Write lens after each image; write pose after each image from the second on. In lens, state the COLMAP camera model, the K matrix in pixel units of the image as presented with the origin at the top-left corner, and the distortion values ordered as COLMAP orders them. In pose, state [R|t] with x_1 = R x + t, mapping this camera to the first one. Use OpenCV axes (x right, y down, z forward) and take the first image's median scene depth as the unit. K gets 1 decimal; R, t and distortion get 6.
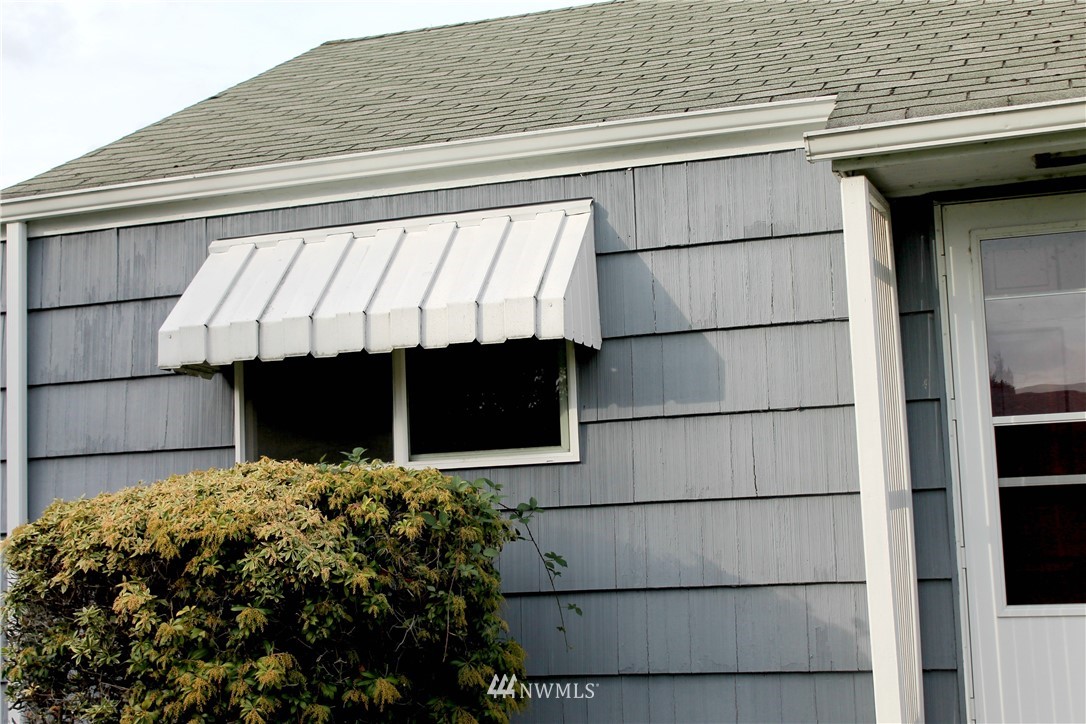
lens RADIAL K [[1593.0, 0, 543.0], [0, 1593.0, 362.0], [0, 0, 1]] dist [-0.023096, -0.050034]
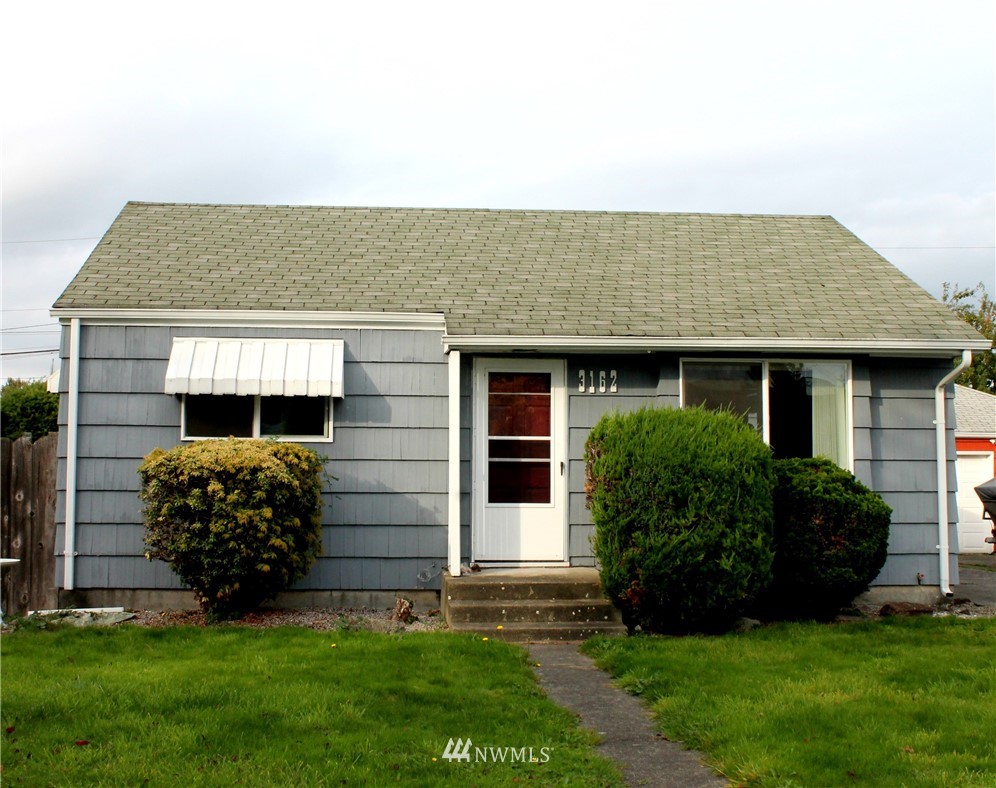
lens RADIAL K [[1228.9, 0, 498.0], [0, 1228.9, 394.0], [0, 0, 1]] dist [-0.093646, 0.007329]
pose [[0.916323, 0.071246, 0.394052, -0.550596], [-0.087878, 0.995835, 0.024300, -0.092024], [-0.390679, -0.056895, 0.918767, -0.974225]]
